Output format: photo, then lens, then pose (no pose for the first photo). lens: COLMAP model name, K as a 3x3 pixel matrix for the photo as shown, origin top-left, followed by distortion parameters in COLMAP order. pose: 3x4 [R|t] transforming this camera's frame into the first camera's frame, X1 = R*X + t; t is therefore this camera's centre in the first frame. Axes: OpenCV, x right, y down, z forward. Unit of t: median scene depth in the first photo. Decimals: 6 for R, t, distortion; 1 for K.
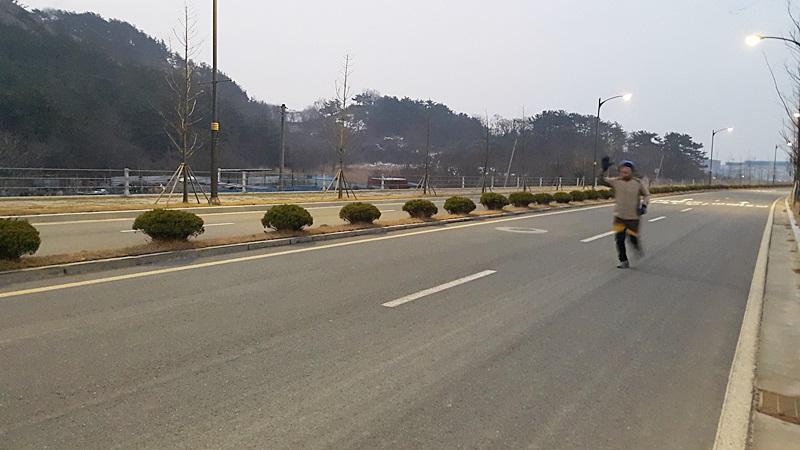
lens RADIAL K [[656.7, 0, 395.8], [0, 656.7, 209.0], [0, 0, 1]] dist [0.099863, -0.165293]
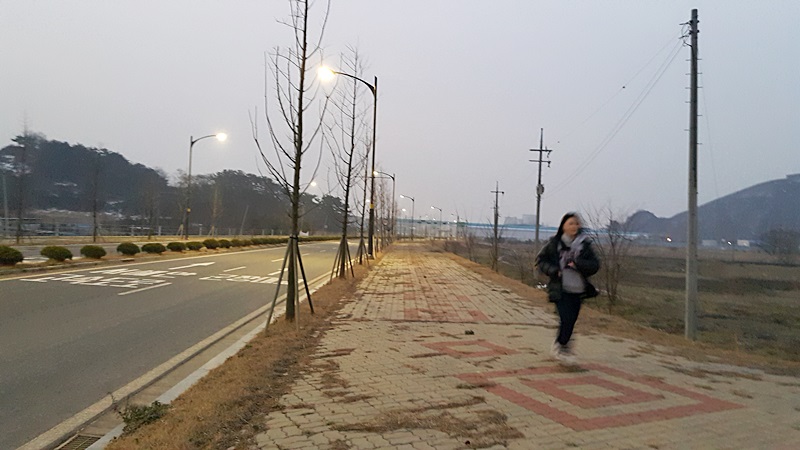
lens RADIAL K [[656.7, 0, 405.7], [0, 656.7, 231.7], [0, 0, 1]] dist [0.099863, -0.165293]
pose [[0.867470, 0.016999, 0.497198, -0.061302], [0.003159, 0.999208, -0.039675, 0.004942], [-0.497479, 0.035987, 0.866729, -0.125583]]
